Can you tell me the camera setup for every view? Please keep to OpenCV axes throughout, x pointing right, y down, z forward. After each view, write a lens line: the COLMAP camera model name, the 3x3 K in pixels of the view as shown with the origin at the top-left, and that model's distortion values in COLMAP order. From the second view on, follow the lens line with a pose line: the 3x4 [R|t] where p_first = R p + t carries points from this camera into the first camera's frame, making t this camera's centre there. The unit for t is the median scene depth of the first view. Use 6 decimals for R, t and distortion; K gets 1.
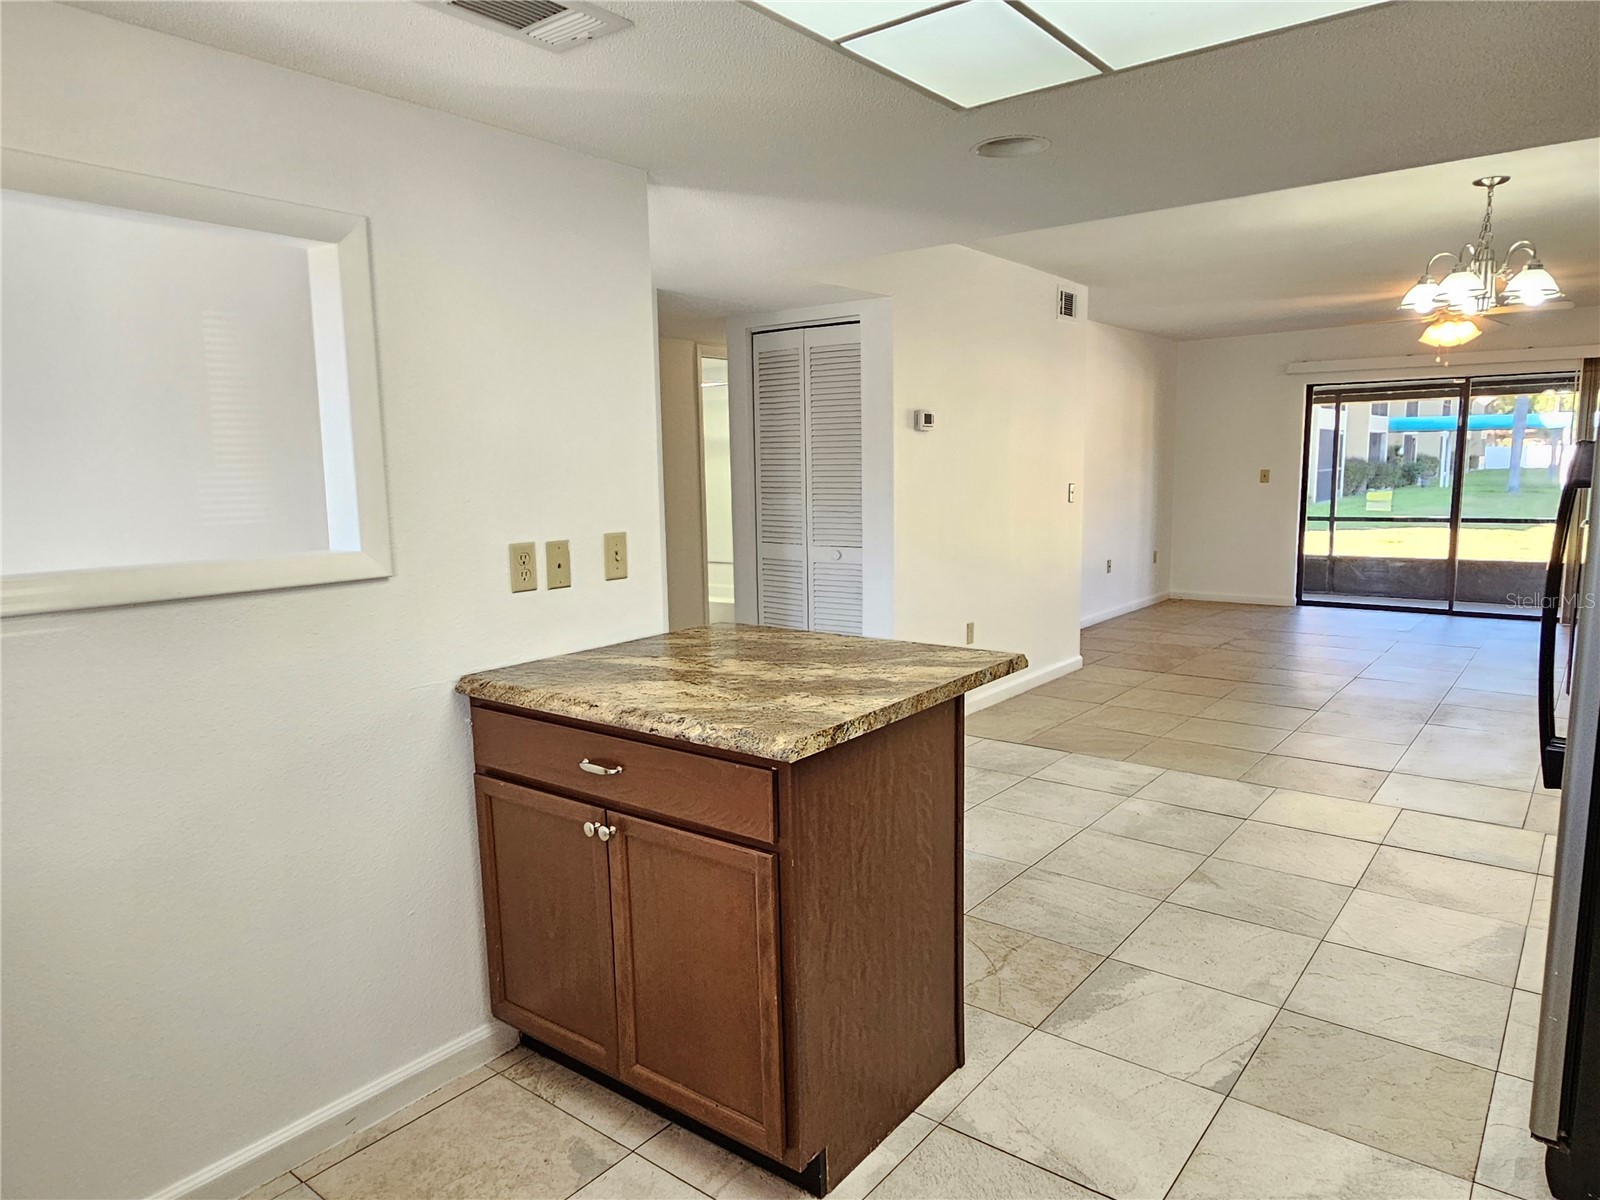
lens RADIAL K [[1027.4, 0, 801.7], [0, 1027.4, 601.3], [0, 0, 1]] dist [0.002446, -0.001055]
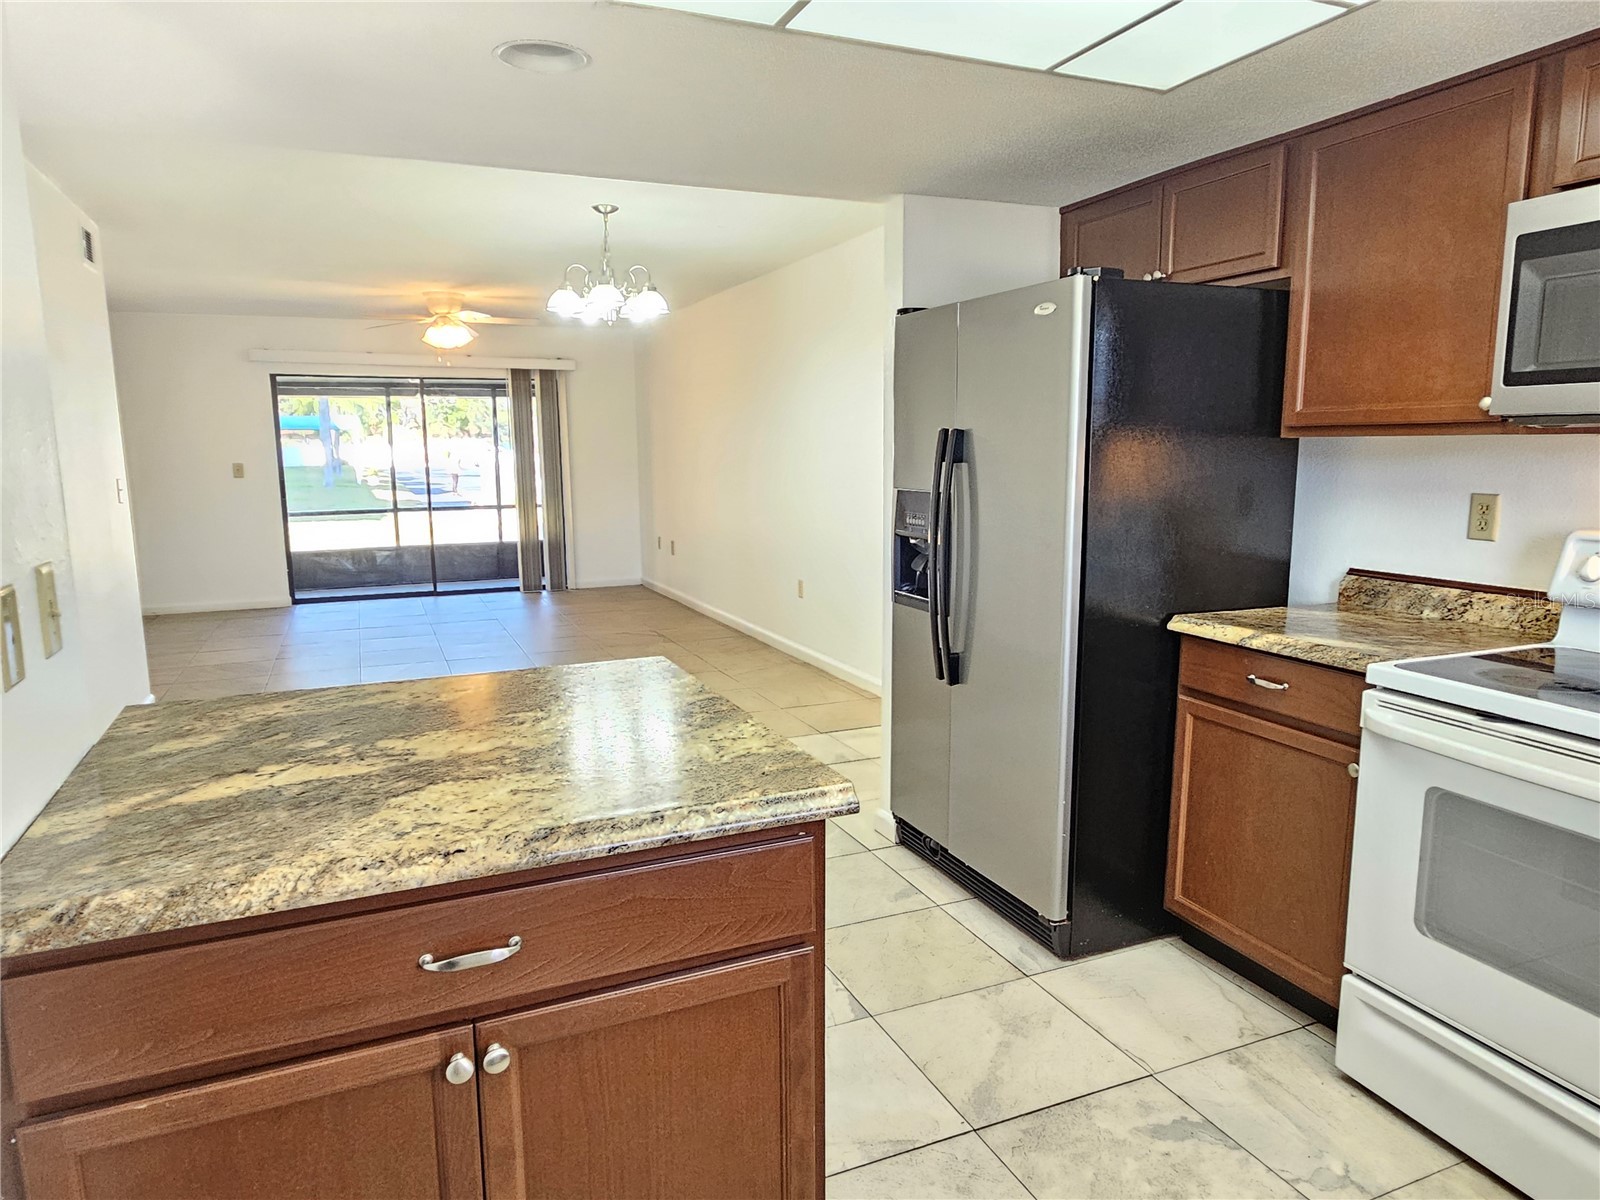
lens RADIAL K [[1027.4, 0, 801.4], [0, 1027.4, 604.9], [0, 0, 1]] dist [0.002446, -0.001055]
pose [[0.478953, -0.122339, 0.869274, -0.260695], [0.118243, 0.990208, 0.074209, -0.023345], [-0.869841, 0.067243, 0.488728, 0.244633]]
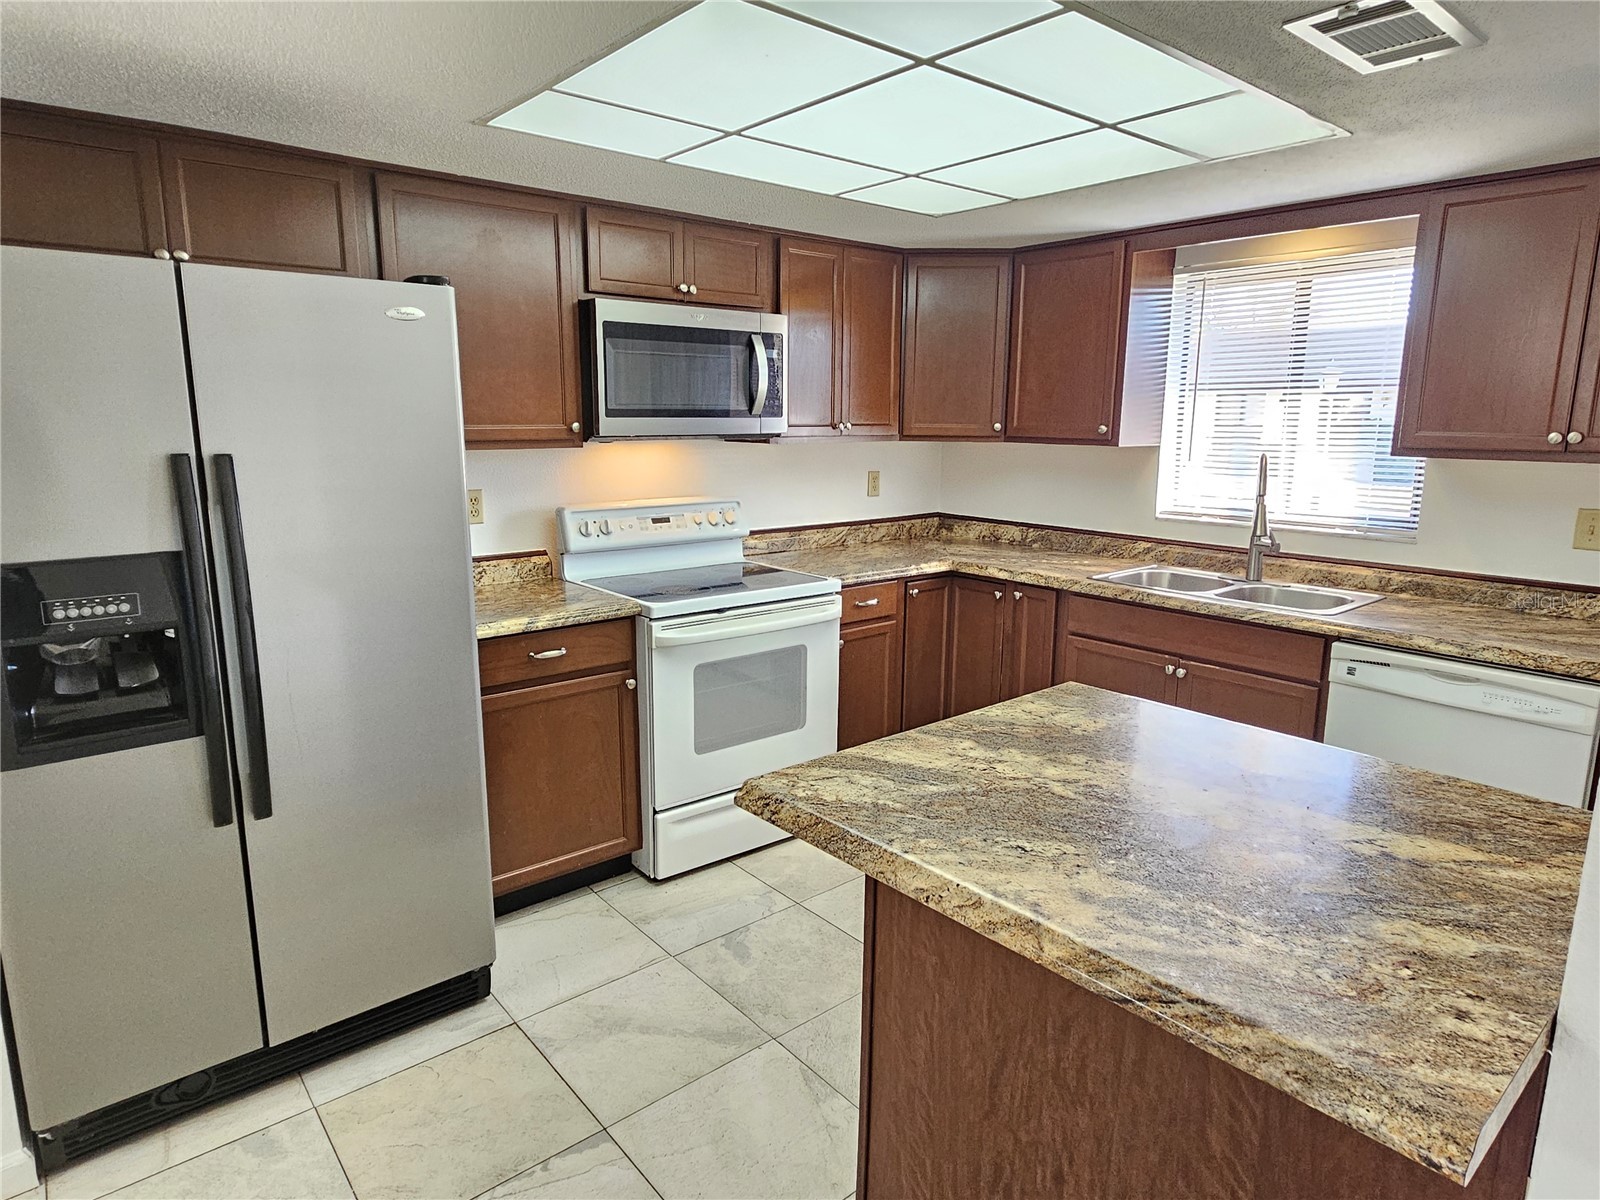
lens RADIAL K [[938.9, 0, 795.6], [0, 938.9, 592.3], [0, 0, 1]] dist [0.002716, -0.002520]
pose [[-0.977586, -0.026388, 0.208877, 0.033812], [0.041209, 0.948941, 0.312750, -0.132018], [-0.206465, 0.314347, -0.926584, 0.803365]]
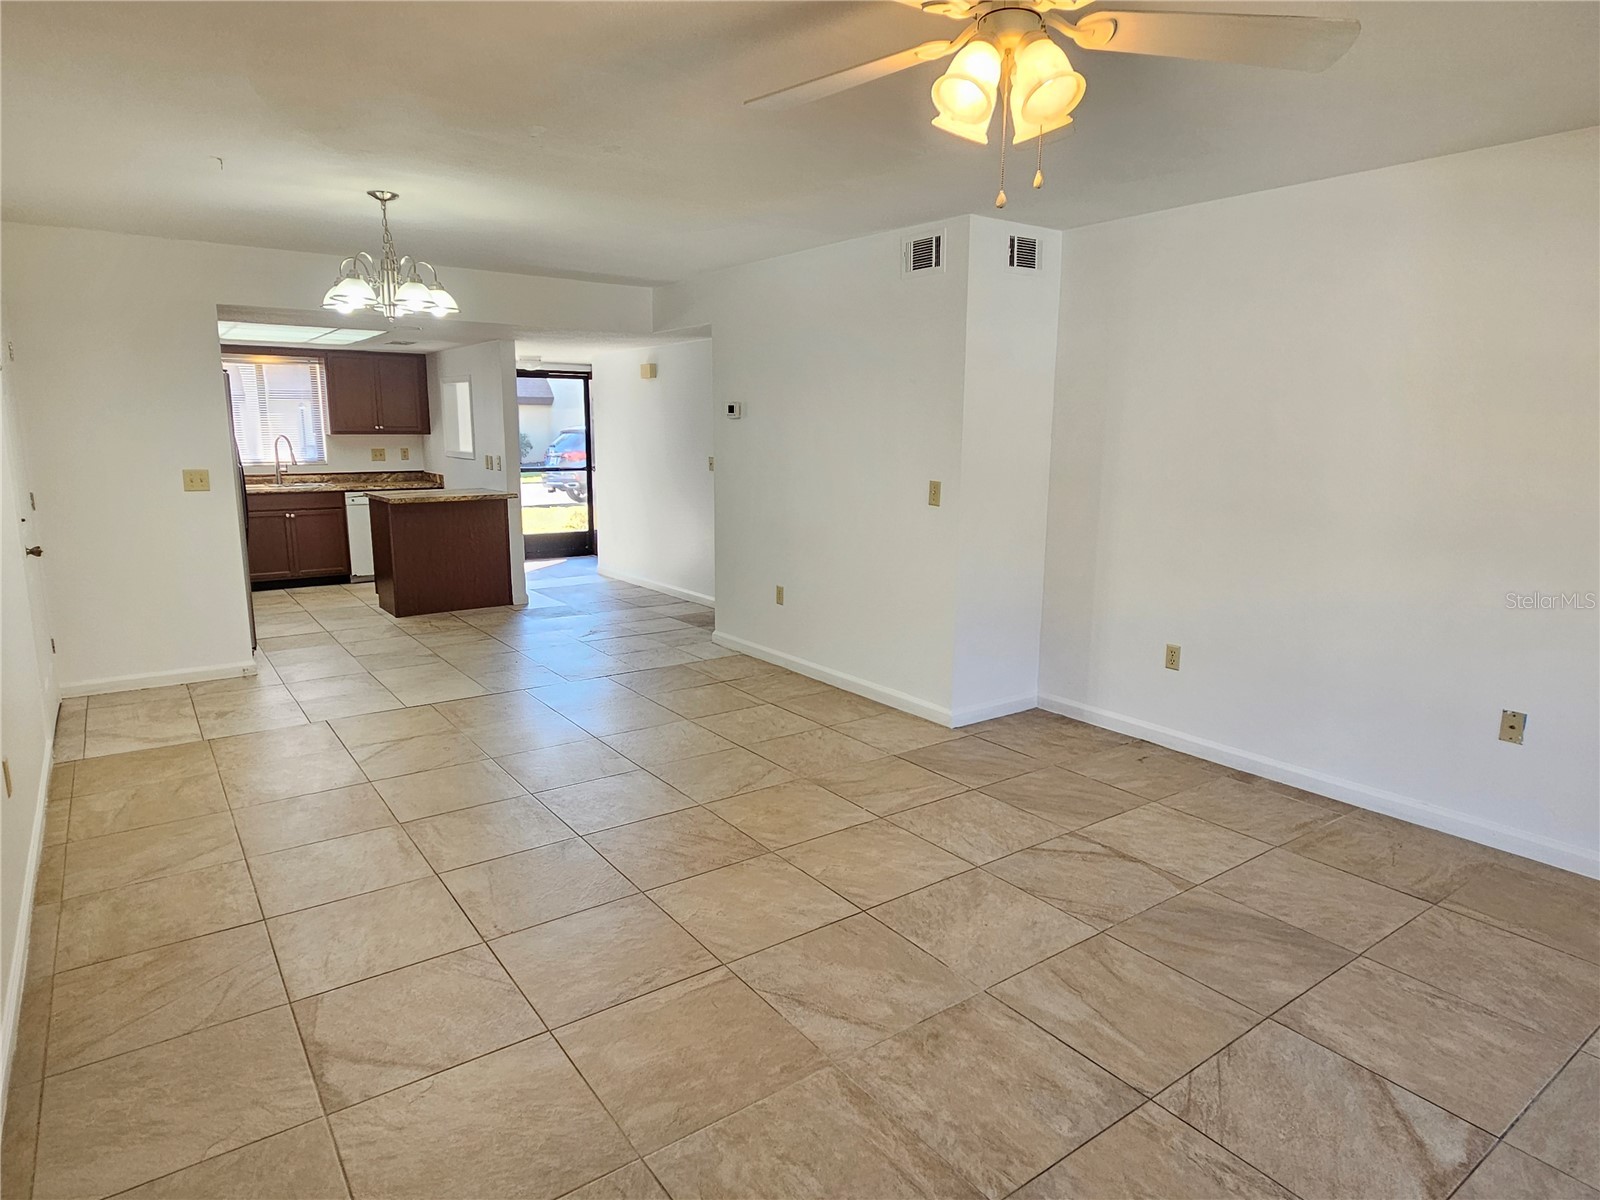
lens RADIAL K [[938.9, 0, 795.5], [0, 938.9, 598.9], [0, 0, 1]] dist [0.002716, -0.002520]
pose [[-0.280340, 0.188803, -0.941150, 1.401837], [-0.134496, 0.963068, 0.233262, -0.259337], [0.950432, 0.191973, -0.244593, 1.560163]]
